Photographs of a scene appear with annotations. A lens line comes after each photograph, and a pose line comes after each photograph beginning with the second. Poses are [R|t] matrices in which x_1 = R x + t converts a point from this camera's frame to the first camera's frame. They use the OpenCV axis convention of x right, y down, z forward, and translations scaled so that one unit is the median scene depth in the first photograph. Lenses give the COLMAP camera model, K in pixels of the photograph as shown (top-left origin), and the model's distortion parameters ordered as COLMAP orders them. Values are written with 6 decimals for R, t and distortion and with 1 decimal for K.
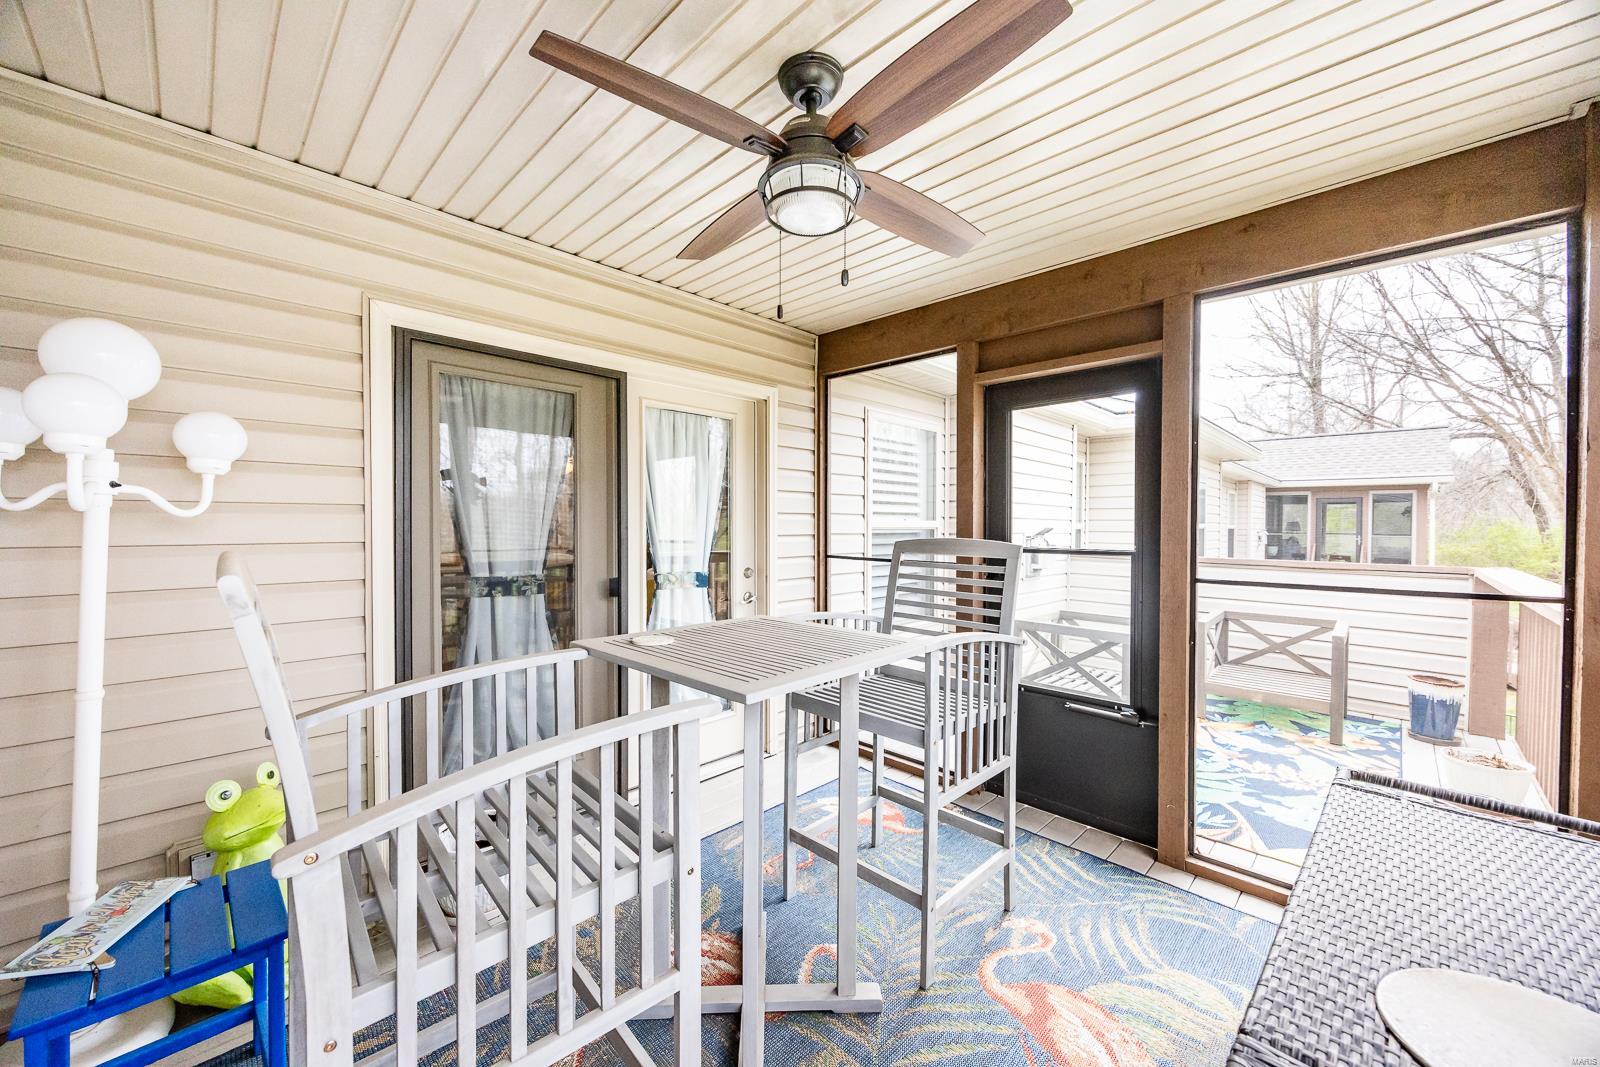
lens RADIAL K [[599.9, 0, 798.7], [0, 599.9, 530.9], [0, 0, 1]] dist [0.002455, 0.000023]
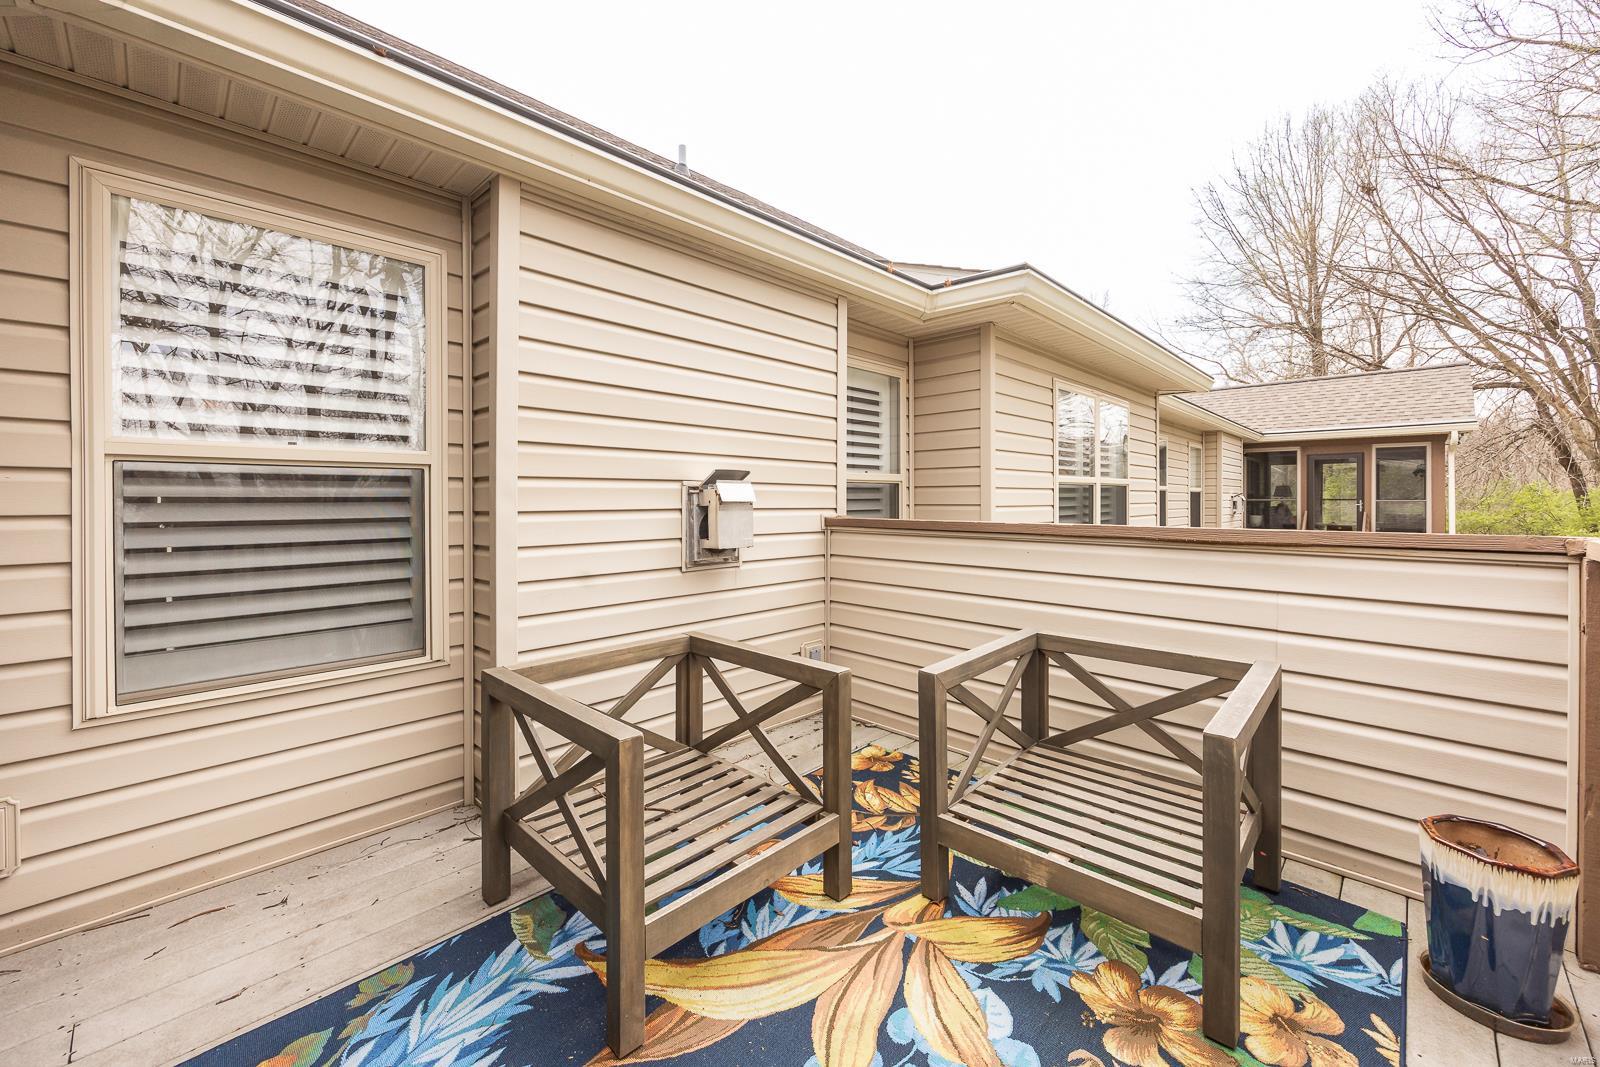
lens RADIAL K [[599.9, 0, 817.3], [0, 599.9, 504.5], [0, 0, 1]] dist [0.002455, 0.000023]
pose [[0.999934, -0.011207, 0.002553, 0.184166], [0.011231, 0.999891, -0.009560, 0.011615], [-0.002445, 0.009588, 0.999951, 0.179751]]
